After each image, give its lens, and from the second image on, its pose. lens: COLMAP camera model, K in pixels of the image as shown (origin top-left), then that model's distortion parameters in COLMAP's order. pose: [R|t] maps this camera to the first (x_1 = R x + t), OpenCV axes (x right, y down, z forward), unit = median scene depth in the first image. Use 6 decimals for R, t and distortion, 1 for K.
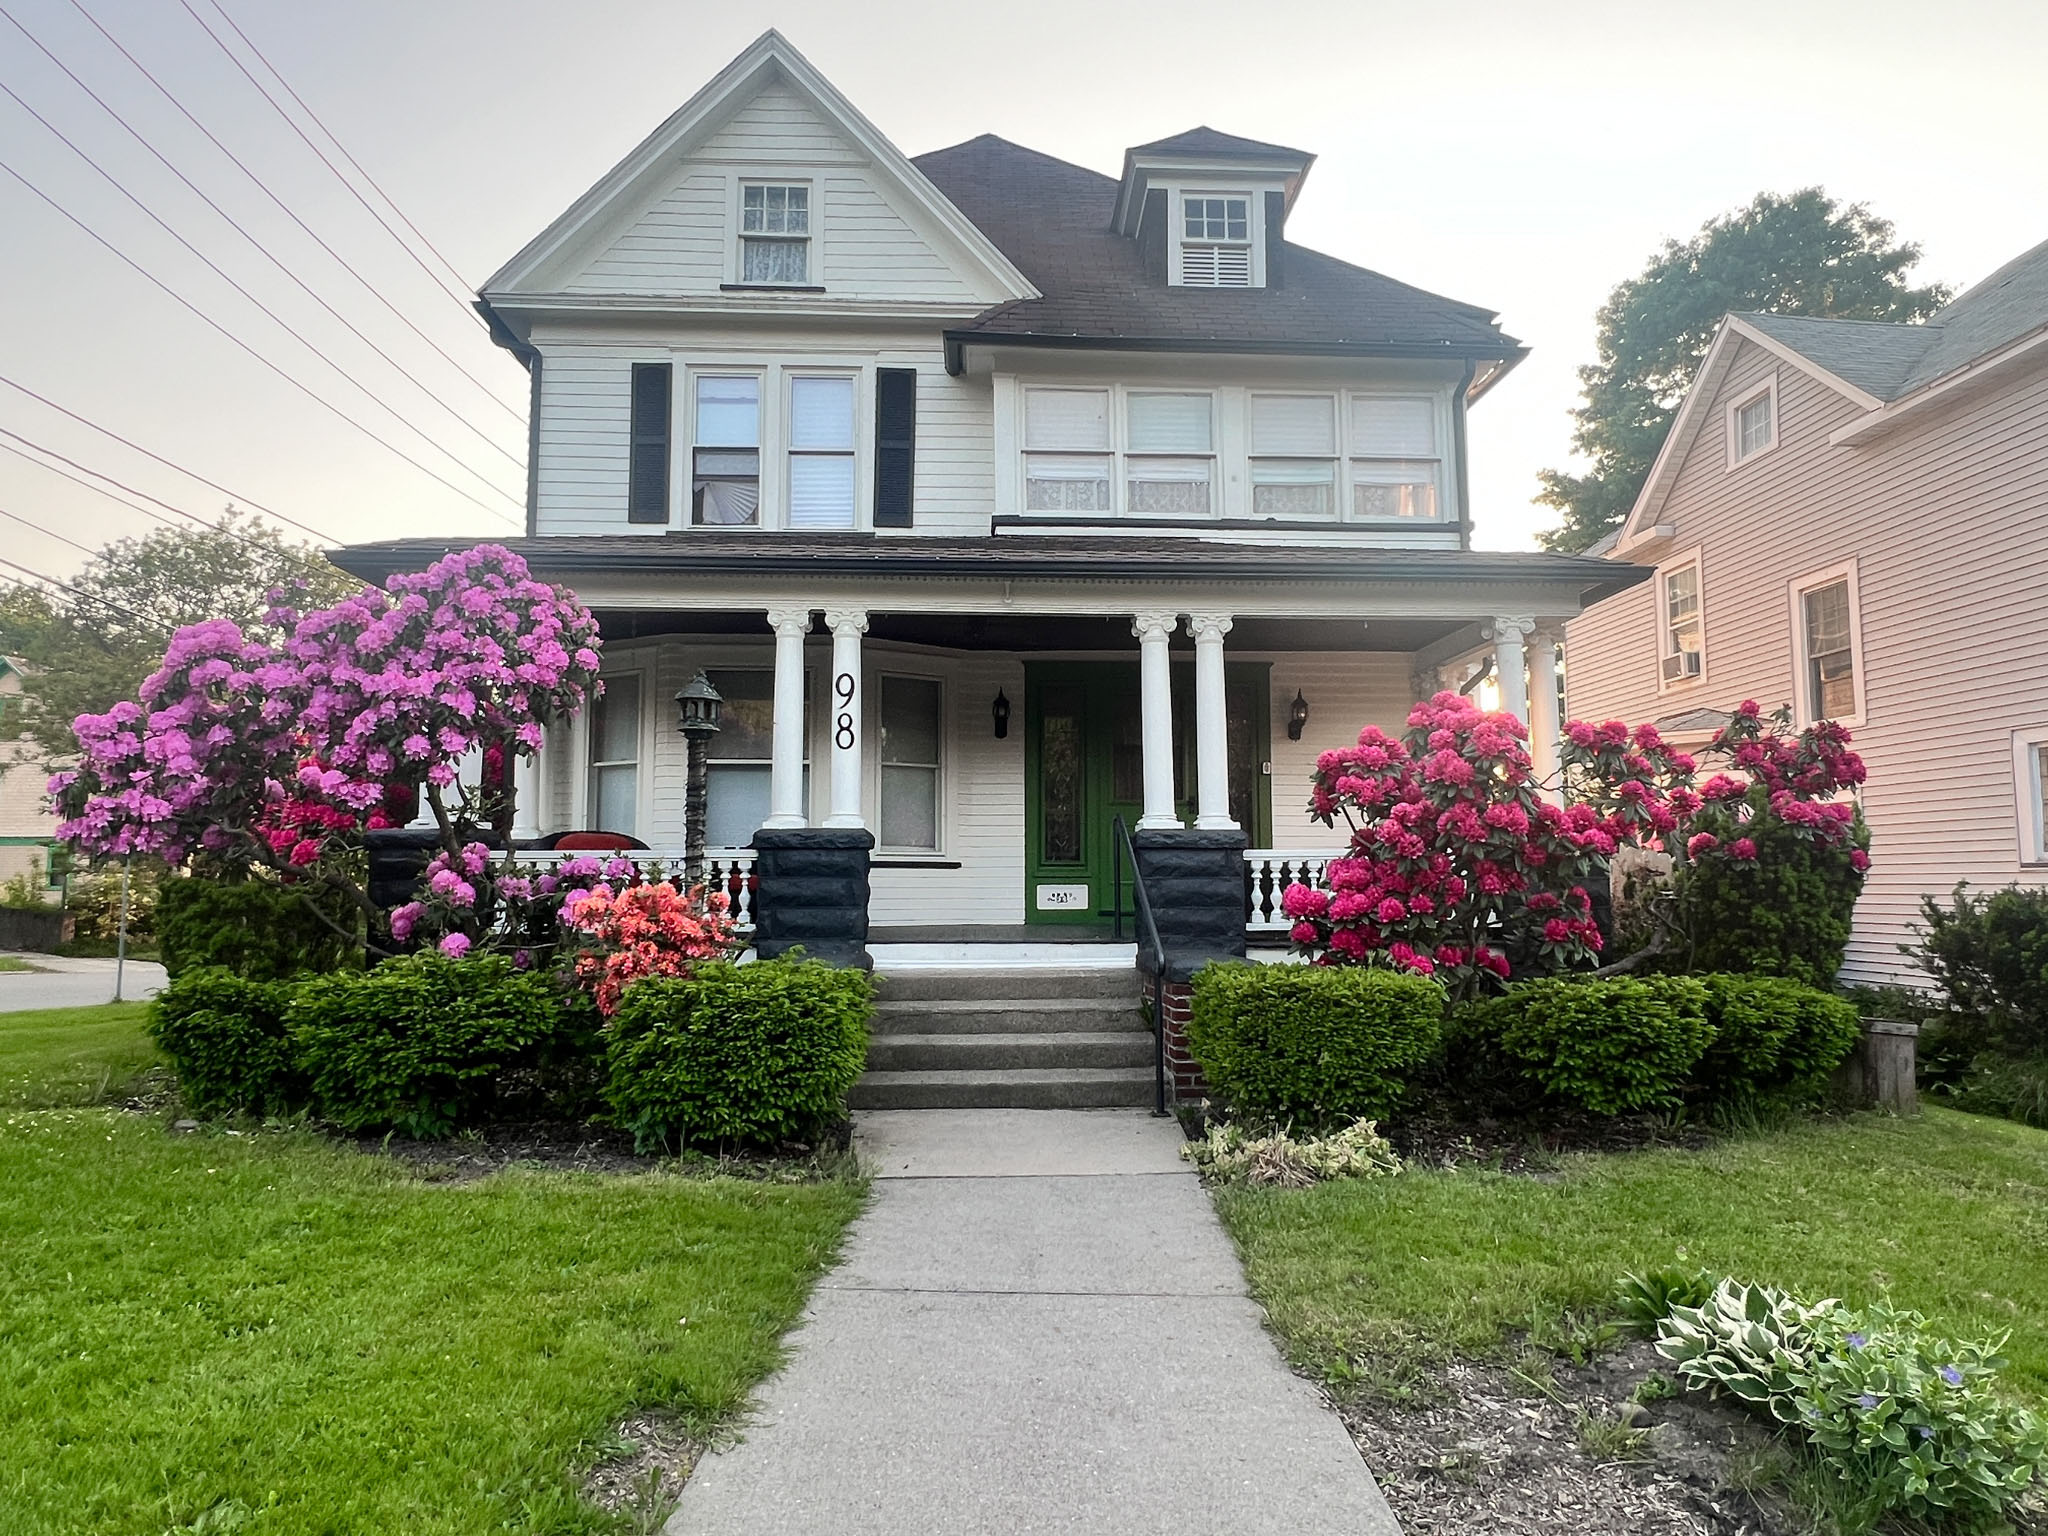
lens RADIAL K [[1222.7, 0, 1020.4], [0, 1222.7, 762.0], [0, 0, 1]] dist [0.001363, -0.000249]
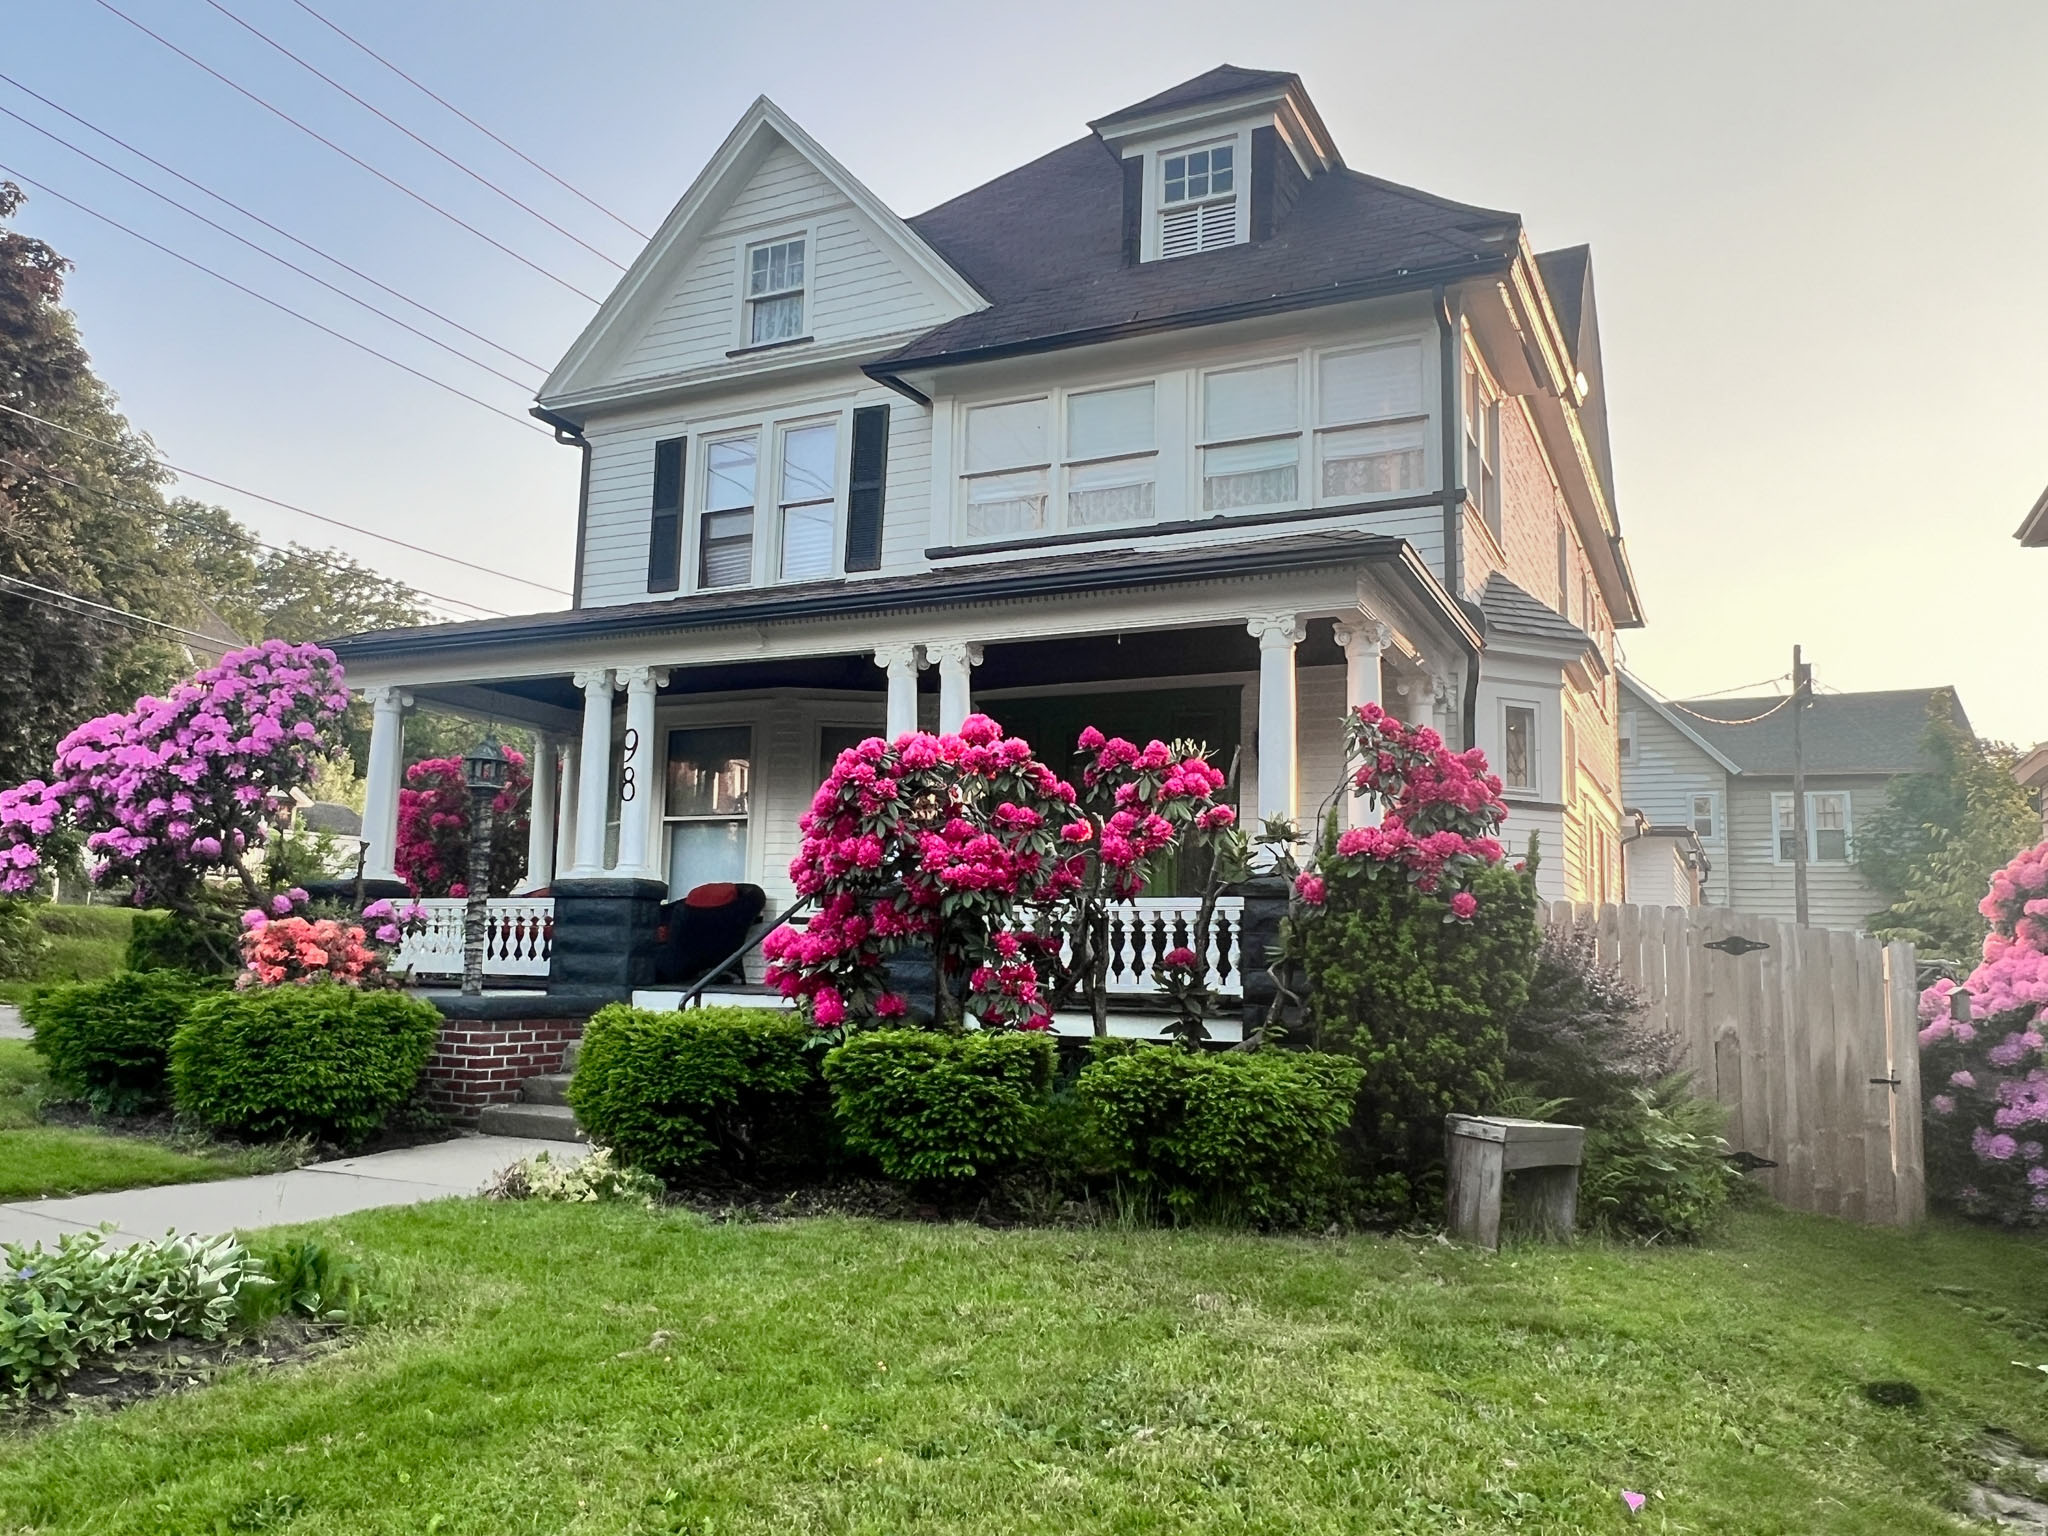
lens RADIAL K [[1444.8, 0, 1028.5], [0, 1444.8, 782.7], [0, 0, 1]] dist [0.000347, -0.001124]
pose [[0.885927, -0.035291, -0.462479, 0.545795], [0.031256, 0.999377, -0.016386, 0.001451], [0.462769, 0.000062, 0.886479, 0.034945]]
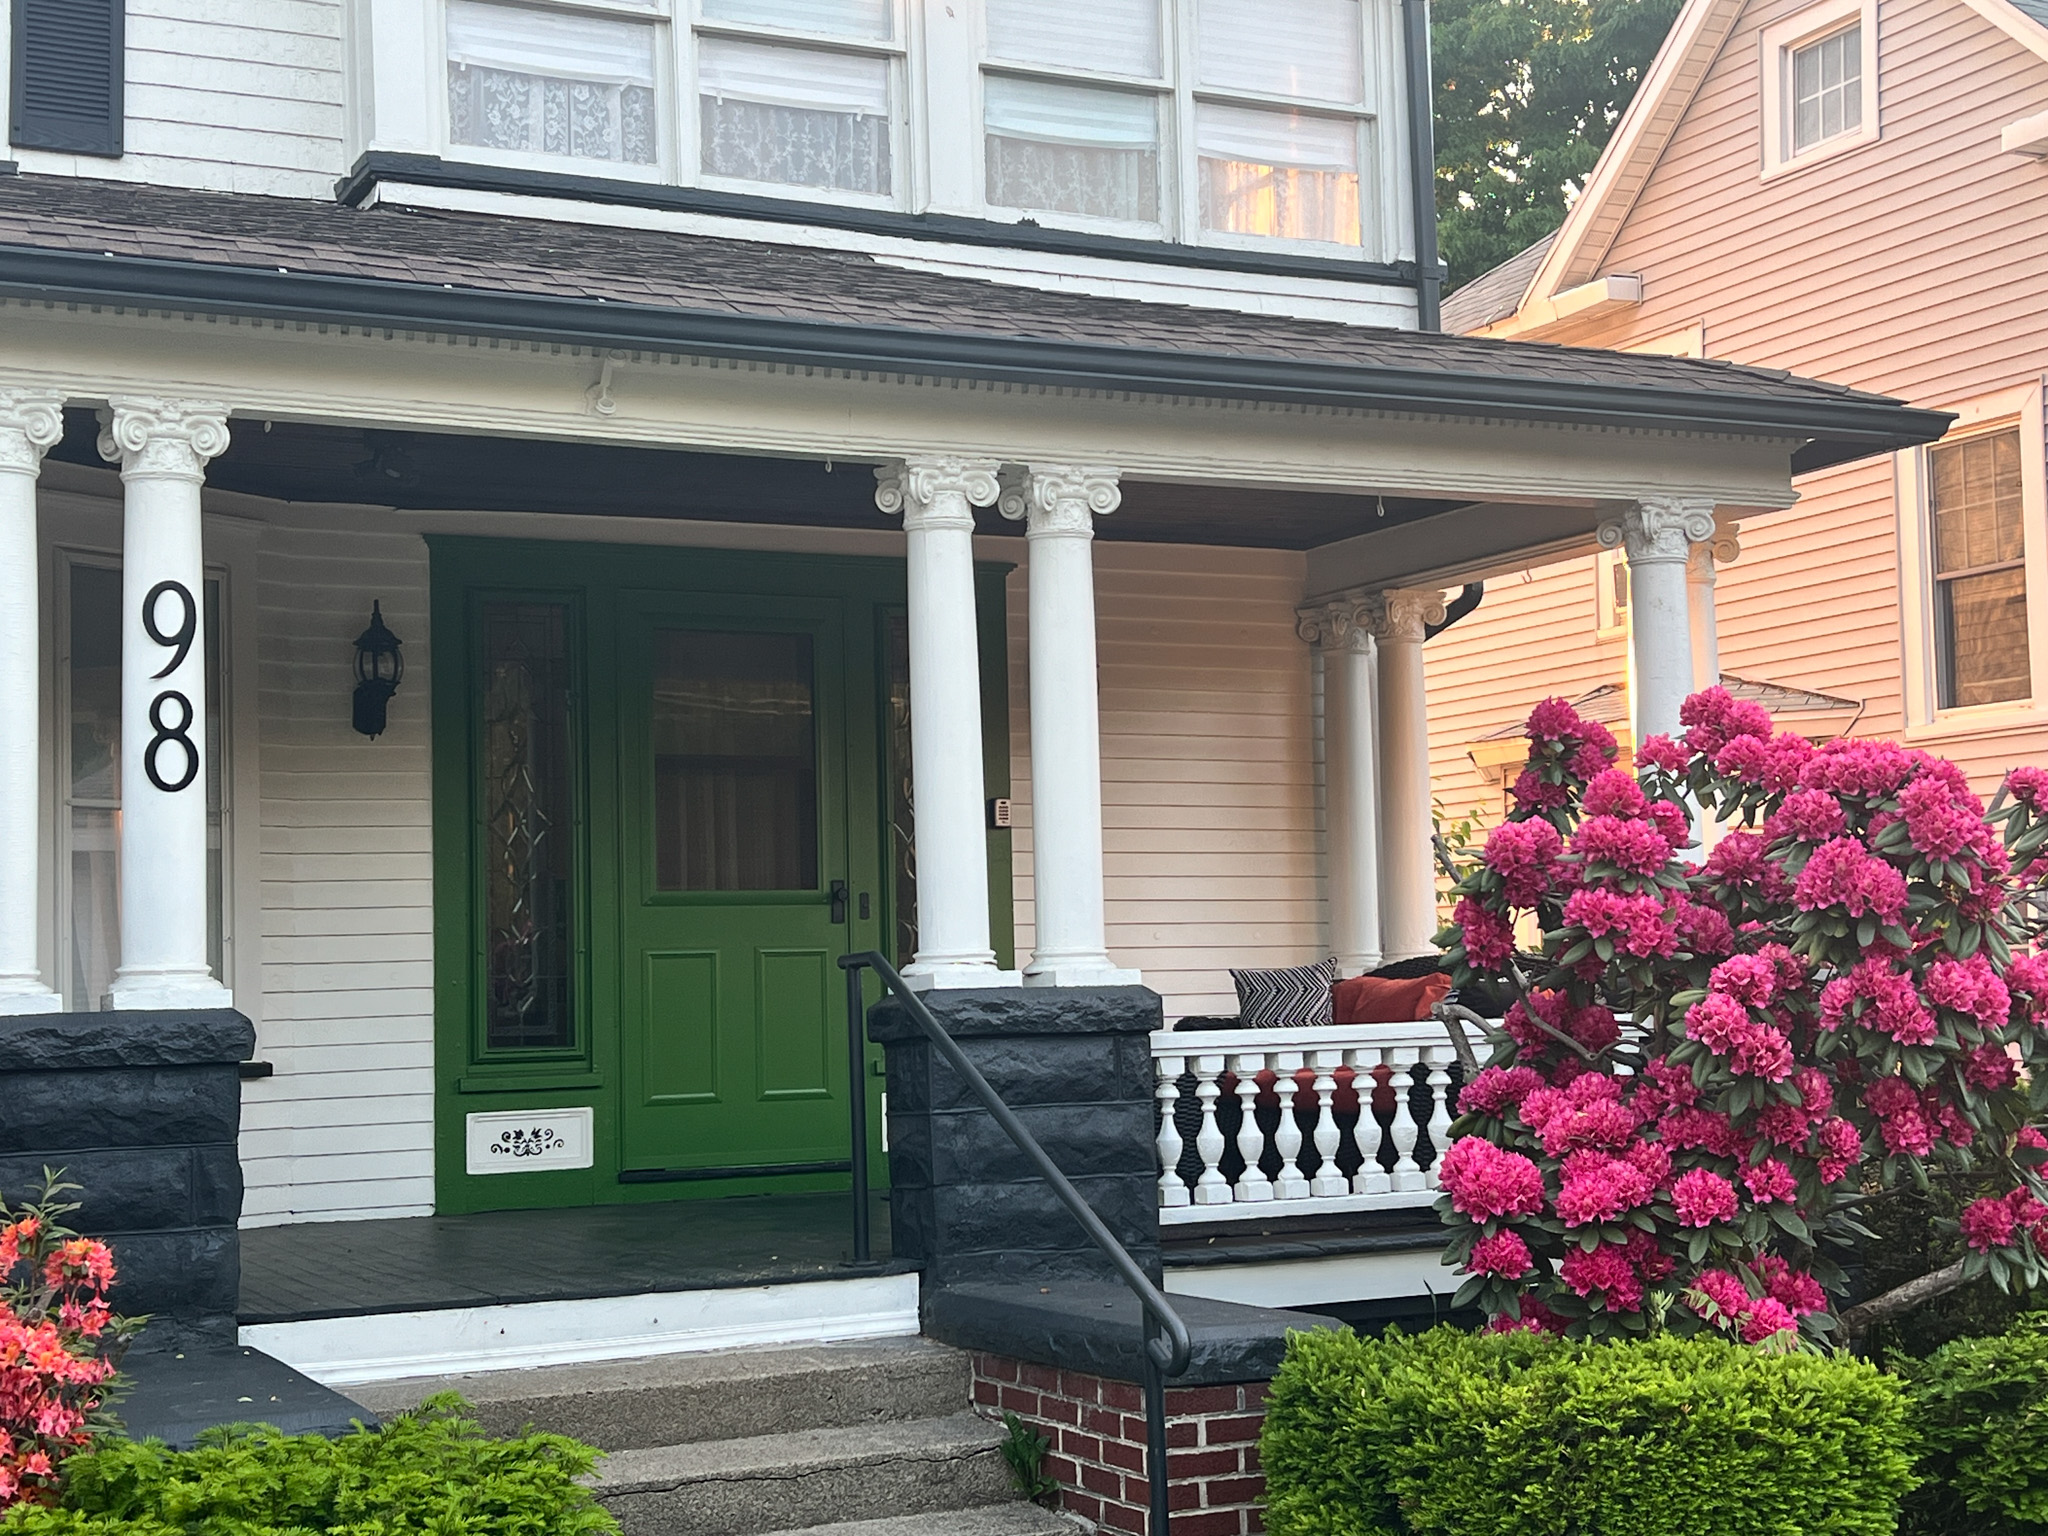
lens RADIAL K [[2909.9, 0, 1038.7], [0, 2909.9, 761.9], [0, 0, 1]] dist [0.103030, 0.000000]
pose [[0.919088, 0.009657, 0.393935, -0.184536], [-0.015447, 0.999814, 0.011530, -0.024364], [-0.393751, -0.016682, 0.919066, 0.070290]]
